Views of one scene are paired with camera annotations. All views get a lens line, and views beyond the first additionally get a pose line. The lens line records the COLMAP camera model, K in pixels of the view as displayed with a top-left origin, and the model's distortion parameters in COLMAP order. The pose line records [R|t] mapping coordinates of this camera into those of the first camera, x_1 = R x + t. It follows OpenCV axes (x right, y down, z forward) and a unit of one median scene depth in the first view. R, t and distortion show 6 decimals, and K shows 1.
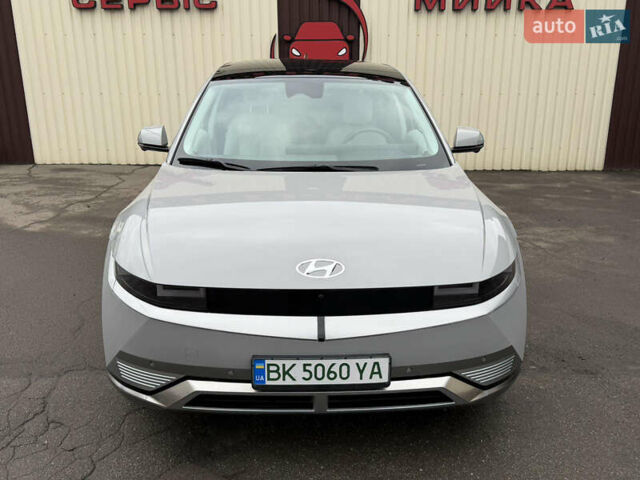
lens RADIAL K [[581.6, 0, 322.5], [0, 581.6, 242.2], [0, 0, 1]] dist [0.061473, -0.077726]
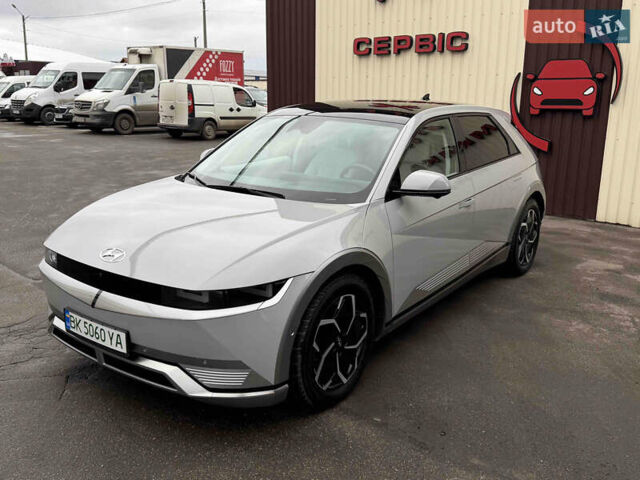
lens RADIAL K [[581.6, 0, 322.5], [0, 581.6, 242.2], [0, 0, 1]] dist [0.061473, -0.077726]
pose [[0.790849, 0.160820, -0.590504, 0.285621], [-0.194720, 0.980838, 0.006341, -0.021005], [0.580209, 0.109969, 0.807010, 0.050168]]
